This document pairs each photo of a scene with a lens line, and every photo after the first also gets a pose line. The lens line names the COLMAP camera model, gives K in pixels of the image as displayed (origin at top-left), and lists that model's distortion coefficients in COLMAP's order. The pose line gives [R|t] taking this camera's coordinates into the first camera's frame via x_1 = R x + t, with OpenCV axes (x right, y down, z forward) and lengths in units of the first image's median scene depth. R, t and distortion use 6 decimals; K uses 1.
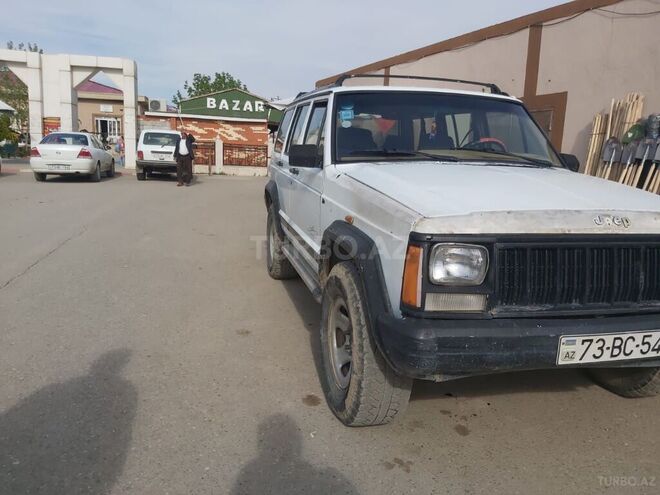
lens RADIAL K [[501.2, 0, 330.0], [0, 501.2, 247.5], [0, 0, 1]] dist [0.093478, -0.155722]
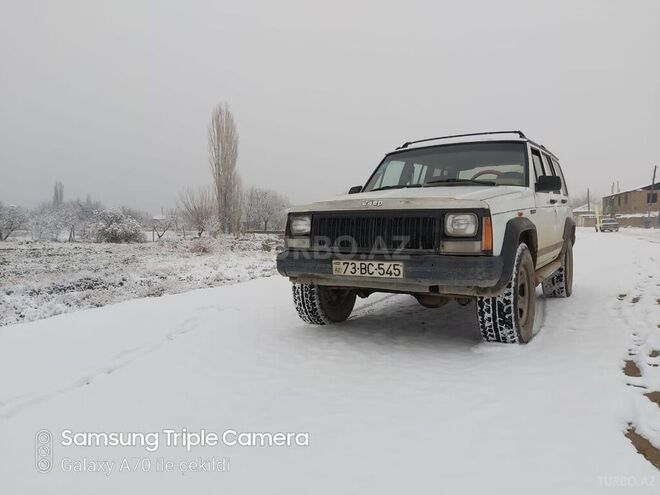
lens RADIAL K [[501.2, 0, 330.0], [0, 501.2, 247.5], [0, 0, 1]] dist [0.093478, -0.155722]
pose [[0.714959, -0.008324, -0.699116, 1.753423], [-0.102807, 0.987808, -0.116898, 0.344902], [0.691566, 0.155451, 0.705387, -0.392112]]
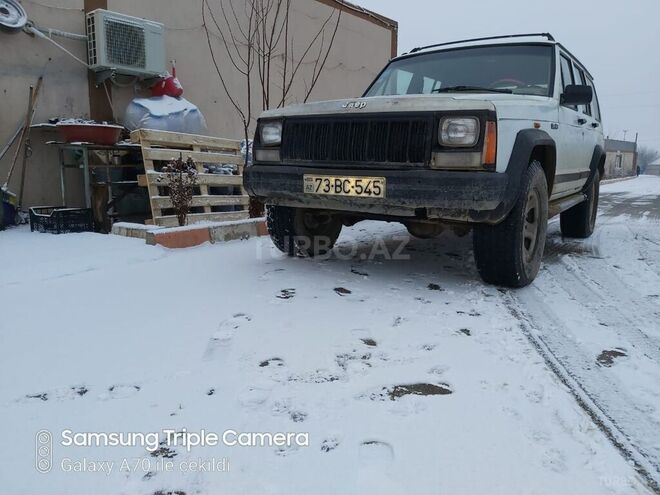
lens RADIAL K [[501.2, 0, 330.0], [0, 501.2, 247.5], [0, 0, 1]] dist [0.093478, -0.155722]
pose [[0.684109, 0.102937, -0.722079, 1.656369], [-0.141820, 0.989869, 0.006750, 0.371917], [0.715459, 0.097788, 0.691777, -0.053276]]
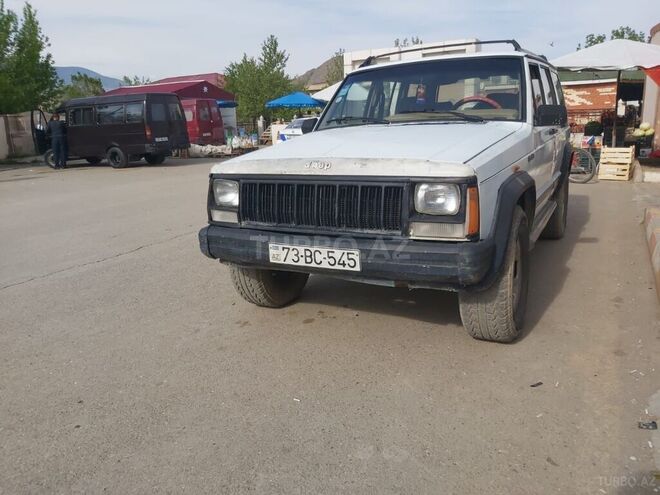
lens RADIAL K [[501.2, 0, 330.0], [0, 501.2, 247.5], [0, 0, 1]] dist [0.093478, -0.155722]
pose [[0.740444, 0.090553, -0.665990, 1.514167], [-0.057146, 0.995776, 0.071858, 0.068863], [0.669685, -0.015148, 0.742491, 0.017476]]
